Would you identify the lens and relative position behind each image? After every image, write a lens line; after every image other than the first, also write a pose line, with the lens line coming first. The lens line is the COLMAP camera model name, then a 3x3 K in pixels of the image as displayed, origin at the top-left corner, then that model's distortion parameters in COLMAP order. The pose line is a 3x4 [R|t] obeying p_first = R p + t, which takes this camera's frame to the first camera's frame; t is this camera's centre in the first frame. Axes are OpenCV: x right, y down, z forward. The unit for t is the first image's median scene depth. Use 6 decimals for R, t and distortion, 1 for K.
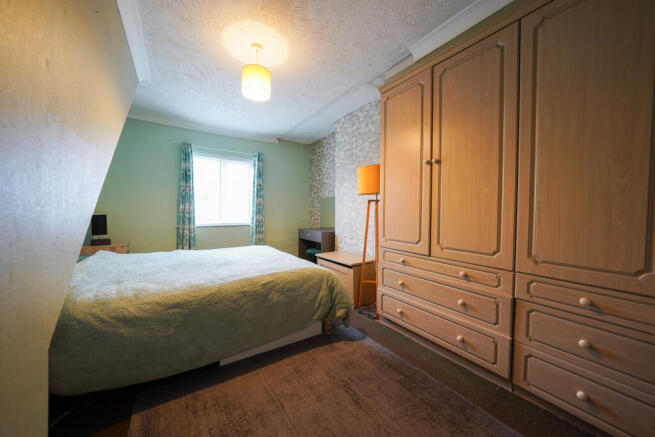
lens RADIAL K [[227.4, 0, 330.5], [0, 227.4, 215.5], [0, 0, 1]] dist [-0.016668, 0.000470]
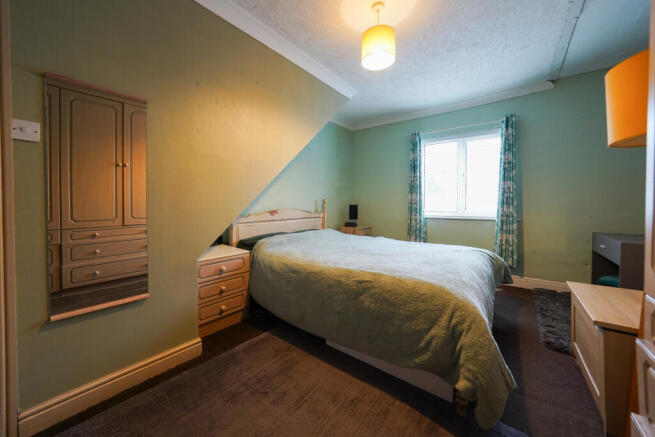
lens RADIAL K [[246.6, 0, 316.5], [0, 246.6, 208.0], [0, 0, 1]] dist [-0.015698, 0.000077]
pose [[0.275764, 0.008334, -0.961189, 0.328431], [-0.017027, 0.999848, 0.003784, 0.013776], [0.961075, 0.015323, 0.275864, 0.340990]]
